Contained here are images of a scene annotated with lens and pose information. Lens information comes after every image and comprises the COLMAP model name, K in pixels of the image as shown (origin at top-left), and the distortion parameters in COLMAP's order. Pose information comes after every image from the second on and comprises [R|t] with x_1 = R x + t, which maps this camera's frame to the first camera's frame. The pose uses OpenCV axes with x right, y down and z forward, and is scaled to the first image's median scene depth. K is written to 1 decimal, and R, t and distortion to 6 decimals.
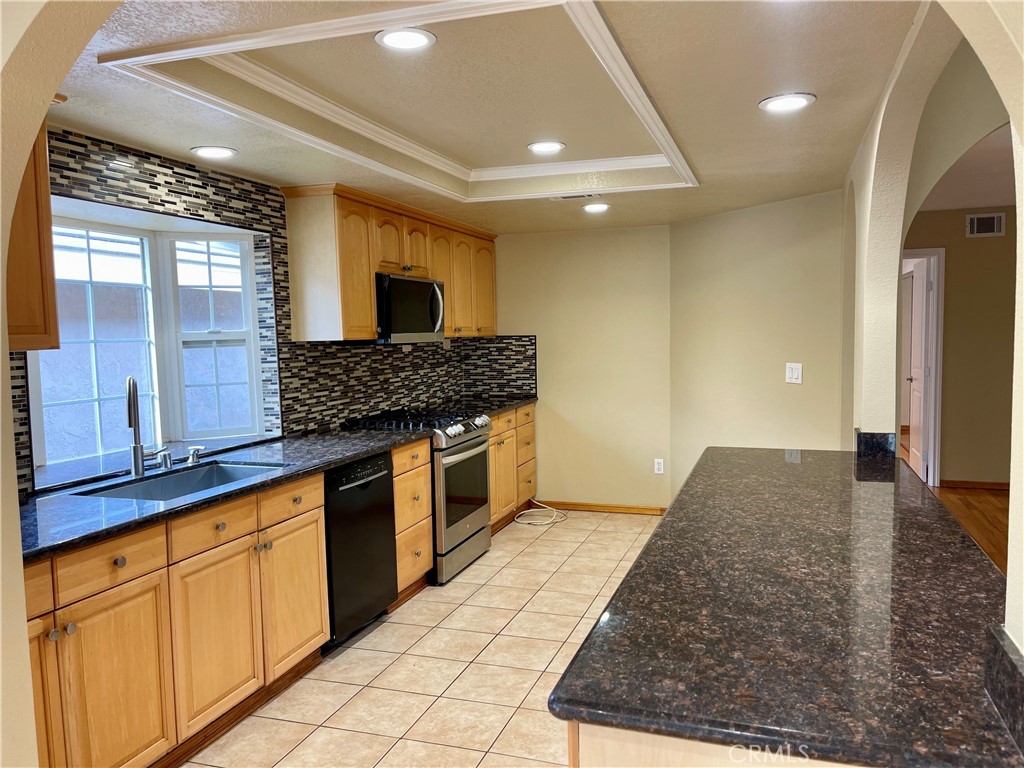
lens RADIAL K [[807.5, 0, 512.2], [0, 807.5, 388.6], [0, 0, 1]] dist [0.027581, -0.017722]
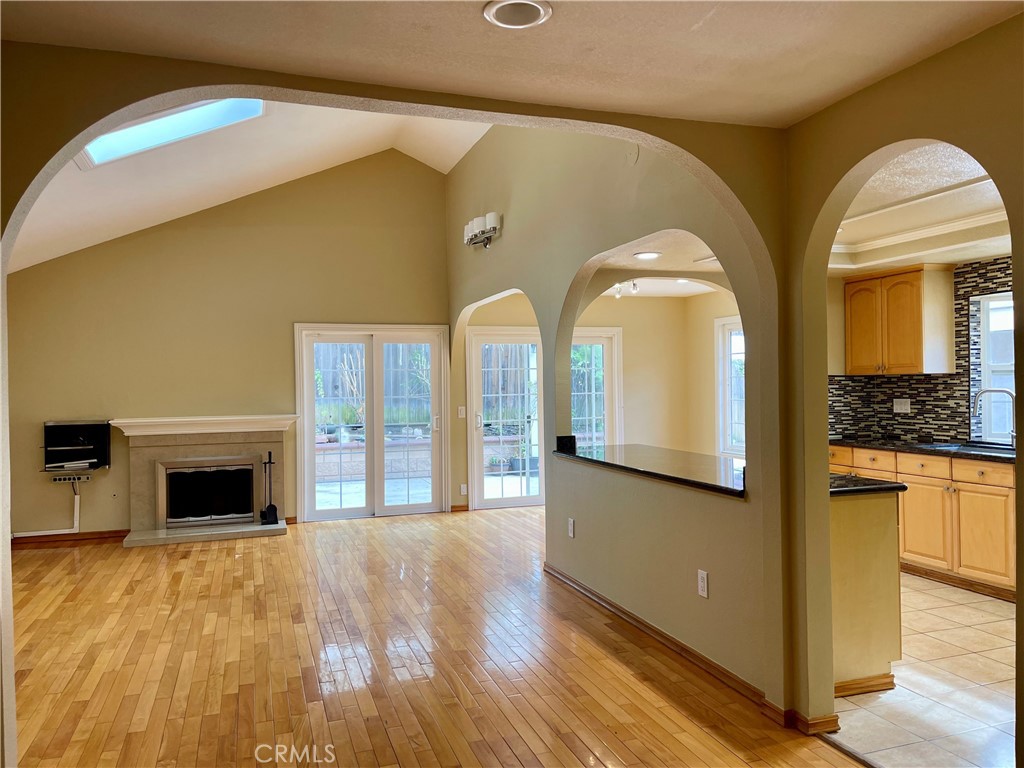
lens RADIAL K [[807.5, 0, 513.4], [0, 807.5, 386.0], [0, 0, 1]] dist [0.027581, -0.017722]
pose [[-0.796970, 0.036646, -0.602907, 1.195770], [-0.012230, 0.996974, 0.076766, -0.119461], [0.603895, 0.068554, -0.794110, 1.460103]]
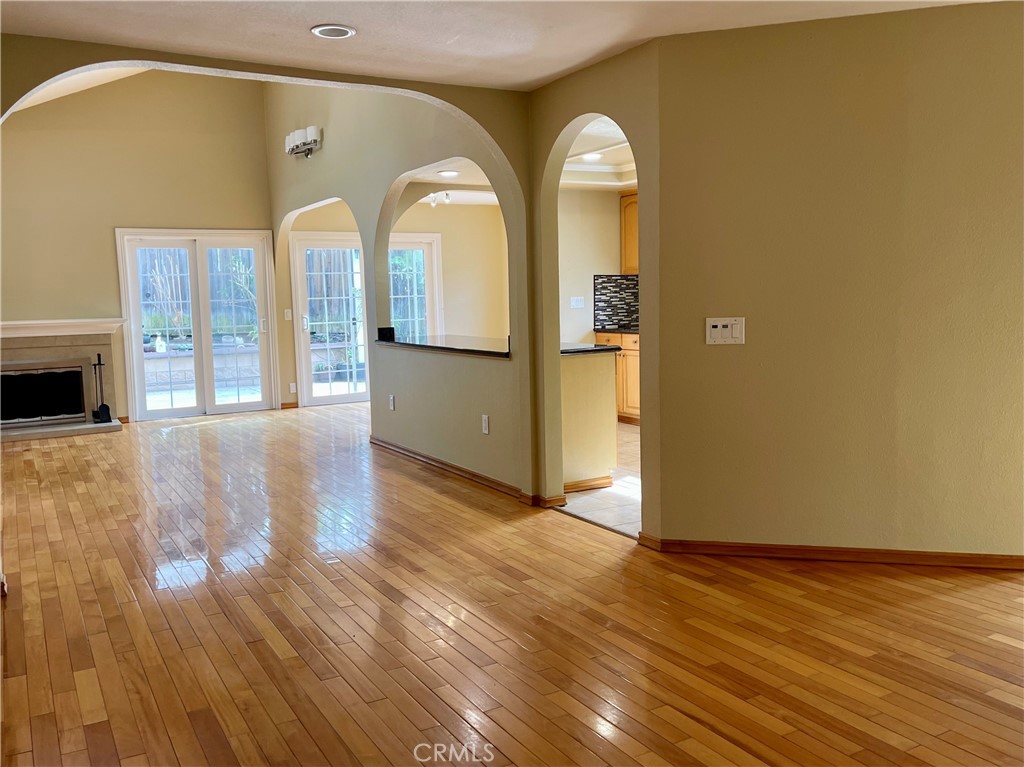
lens RADIAL K [[807.5, 0, 509.0], [0, 807.5, 372.4], [0, 0, 1]] dist [0.027581, -0.017722]
pose [[-0.654819, 0.118908, -0.746373, 1.354456], [-0.016108, 0.985126, 0.171078, -0.121752], [0.755614, 0.124048, -0.643163, 1.666330]]
